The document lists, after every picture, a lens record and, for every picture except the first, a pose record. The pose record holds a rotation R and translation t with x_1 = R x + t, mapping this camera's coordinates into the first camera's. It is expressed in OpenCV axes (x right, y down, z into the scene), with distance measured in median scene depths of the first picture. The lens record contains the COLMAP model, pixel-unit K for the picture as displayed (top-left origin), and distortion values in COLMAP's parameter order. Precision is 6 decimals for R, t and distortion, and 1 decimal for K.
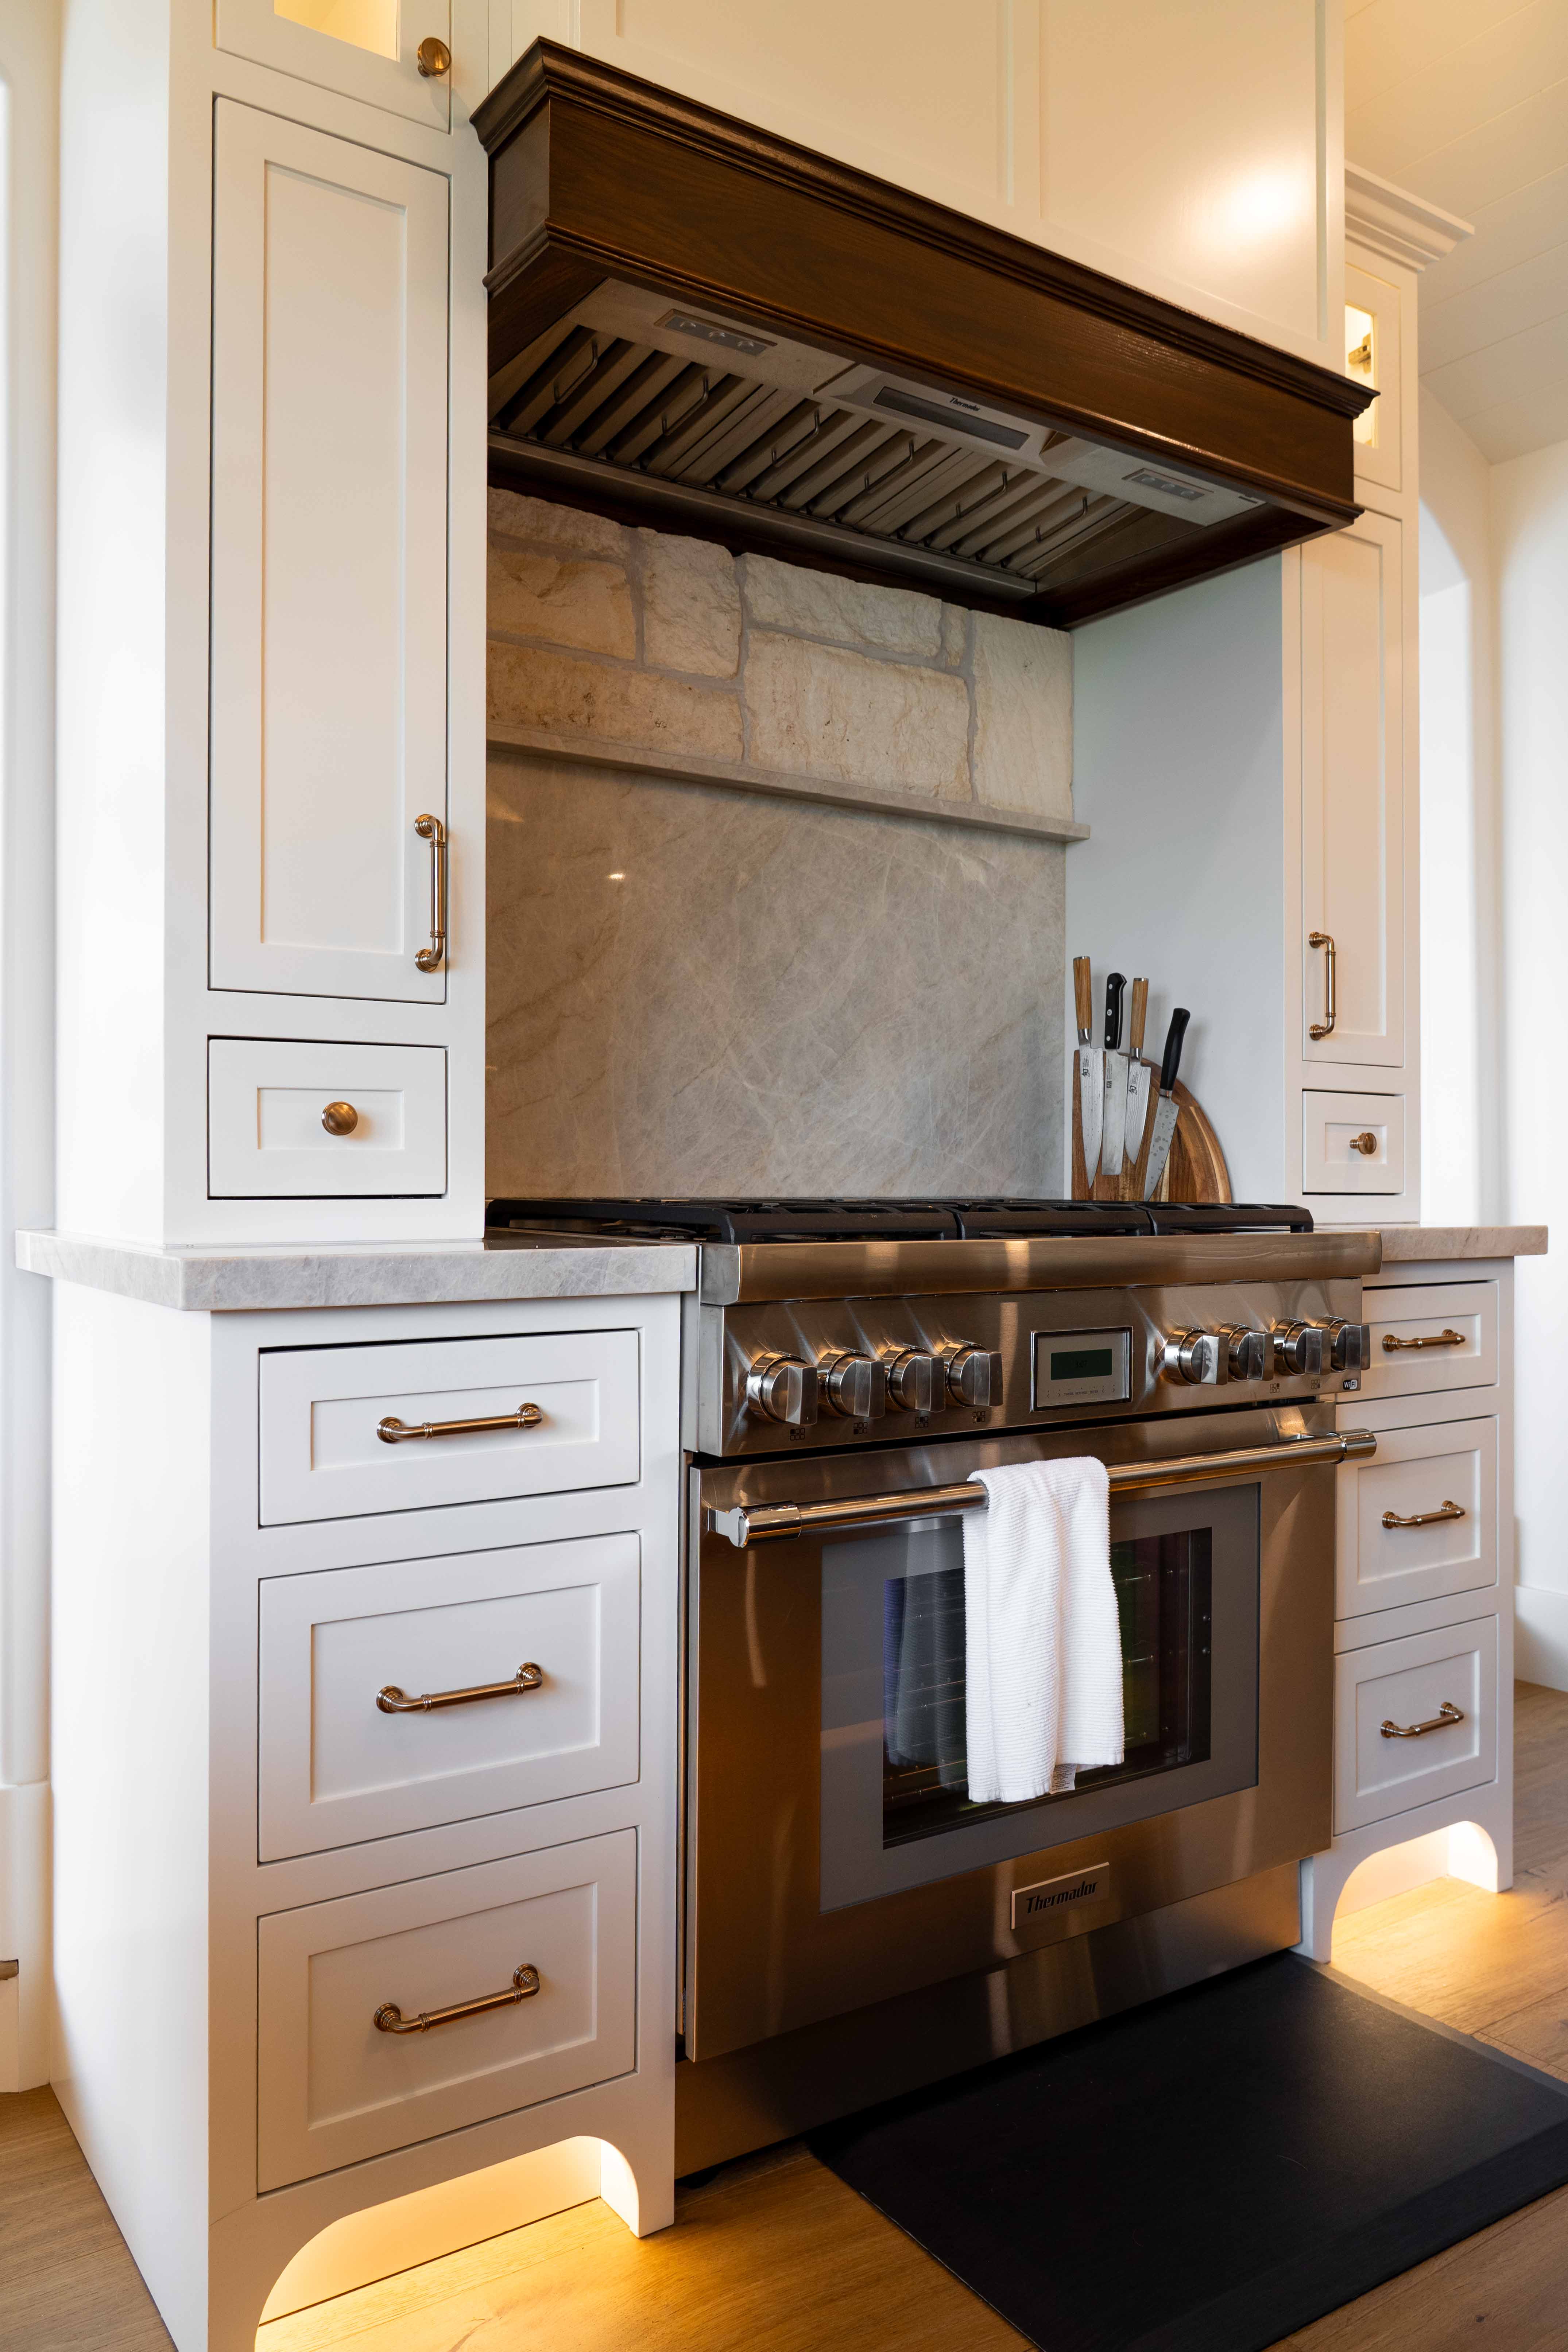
lens RADIAL K [[1742.6, 0, 790.6], [0, 1742.6, 1190.8], [0, 0, 1]] dist [0.002399, 0.000044]
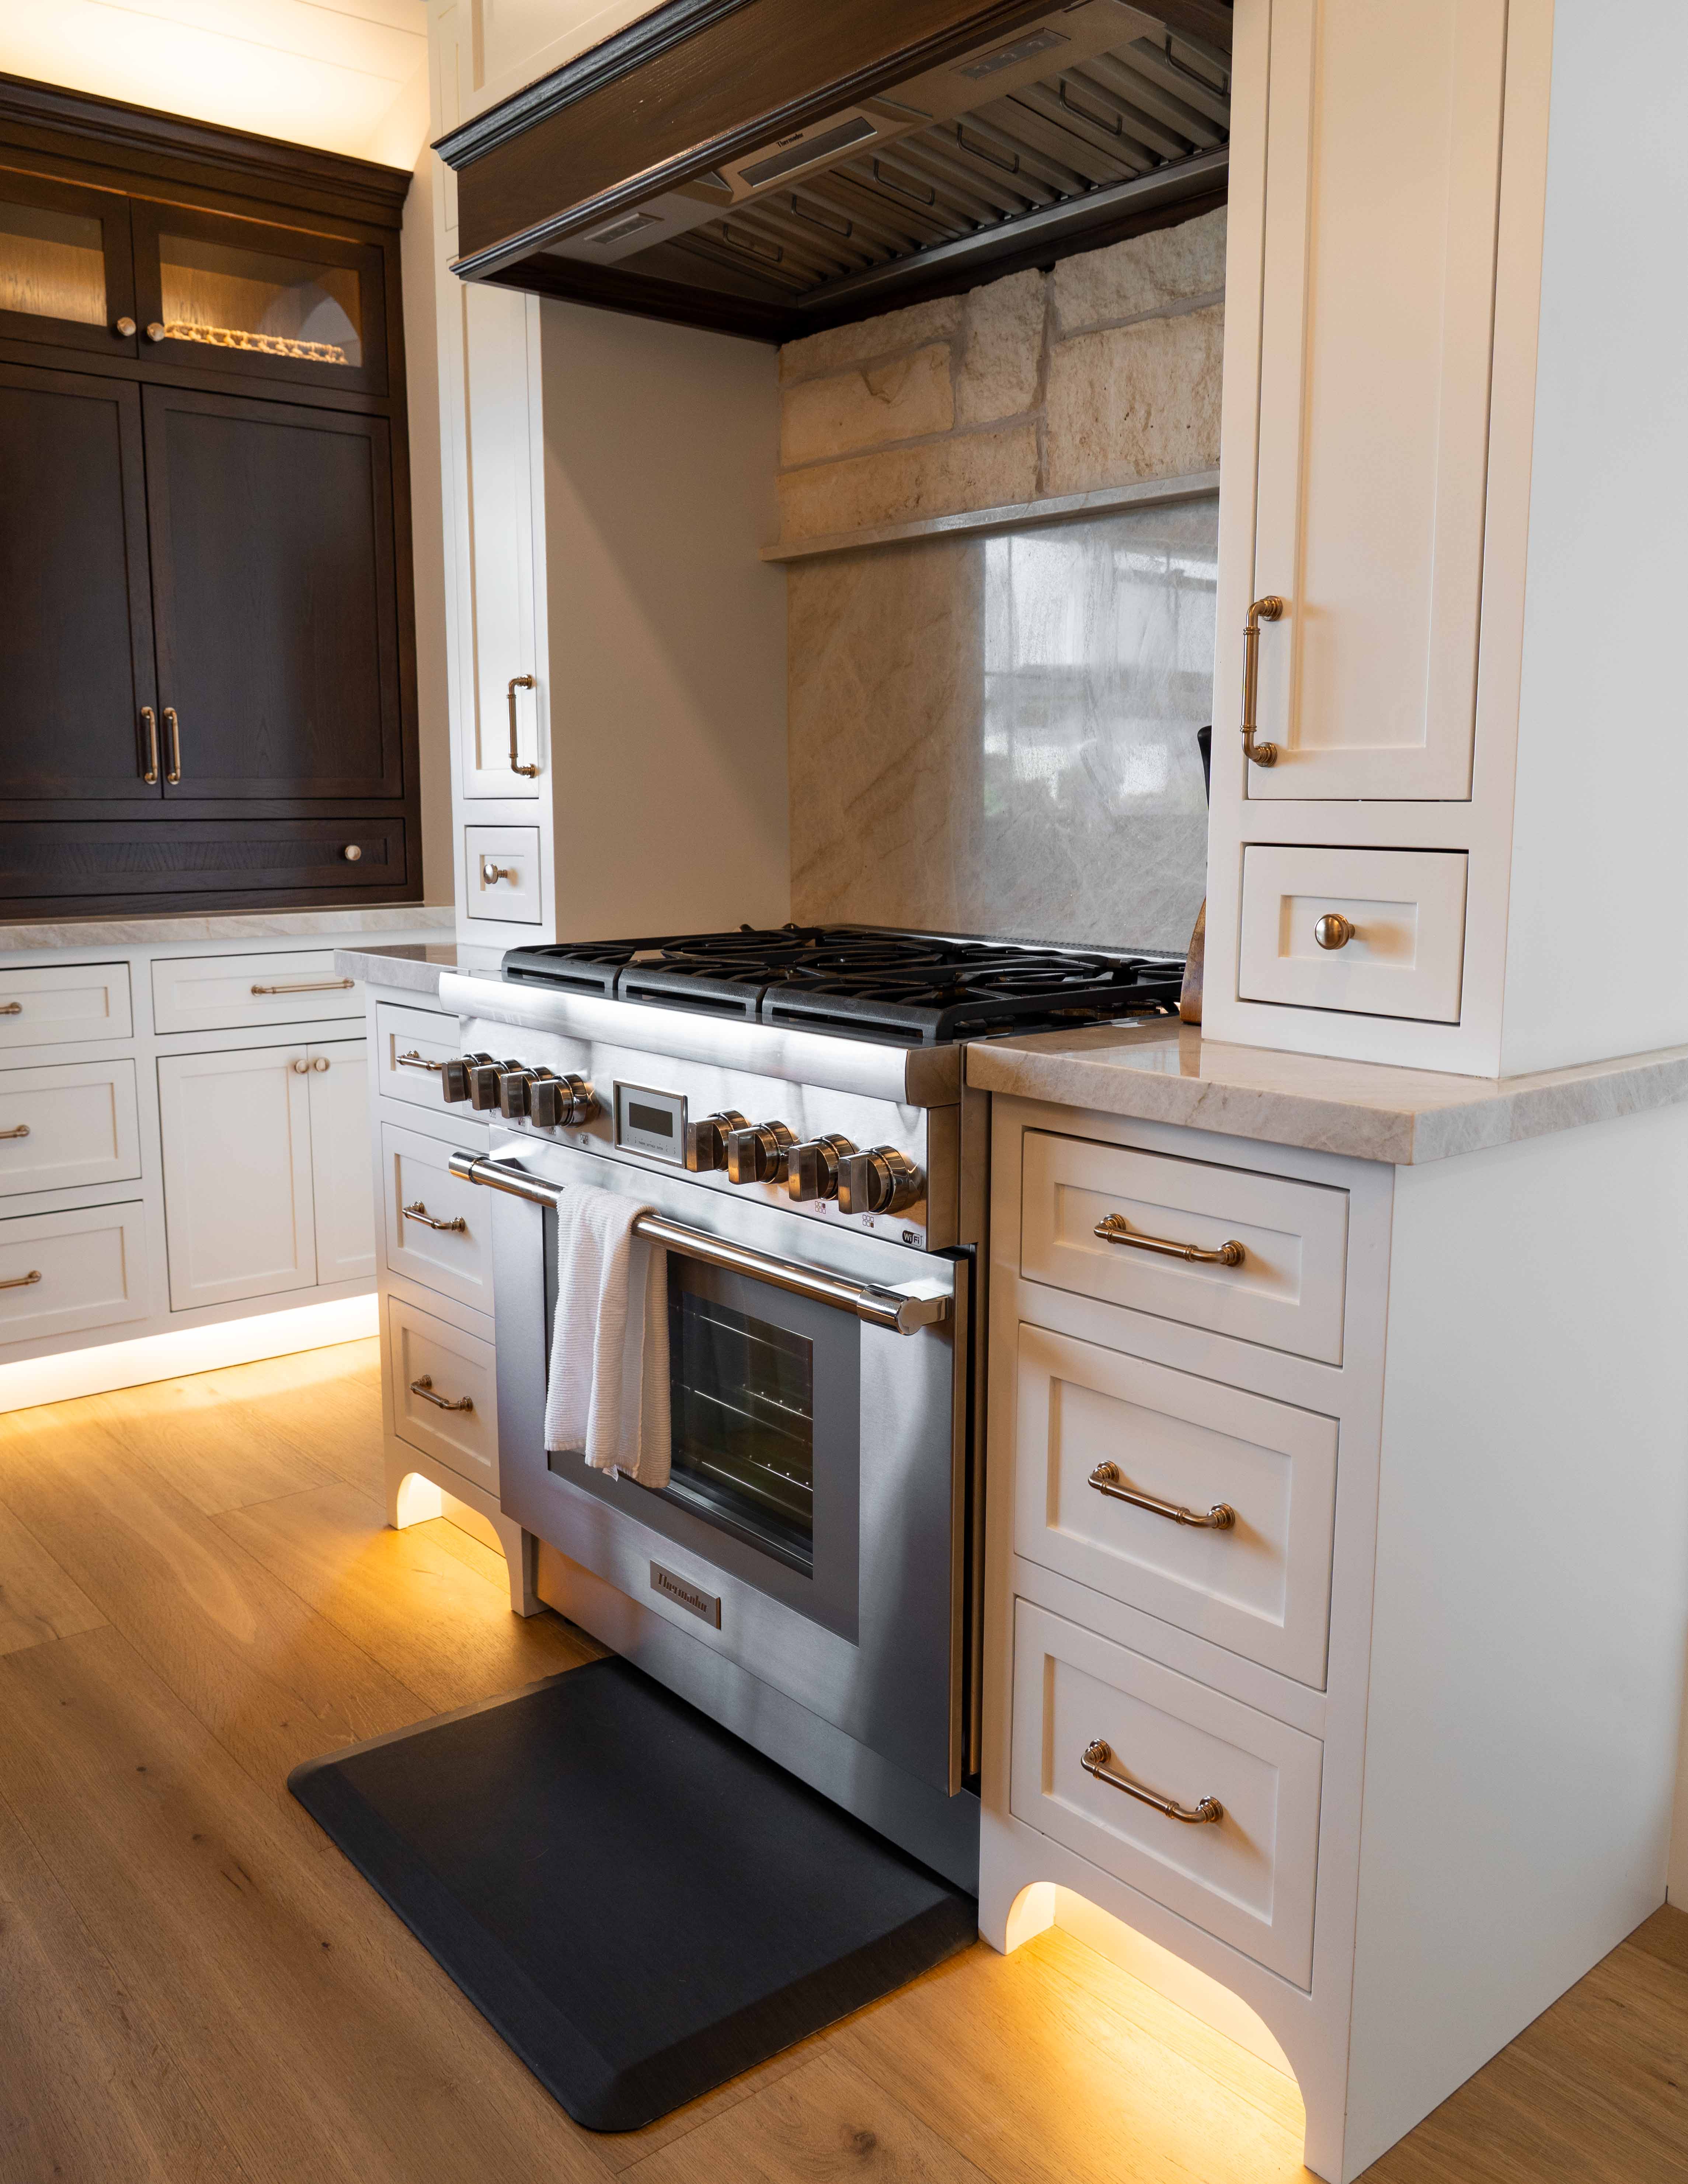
lens RADIAL K [[1719.6, 0, 848.3], [0, 1719.6, 1083.4], [0, 0, 1]] dist [-0.030831, 0.001867]
pose [[0.096654, 0.162025, -0.982042, 0.955421], [-0.001677, 0.986686, 0.162626, -0.077013], [0.995317, -0.014072, 0.095639, 0.800613]]
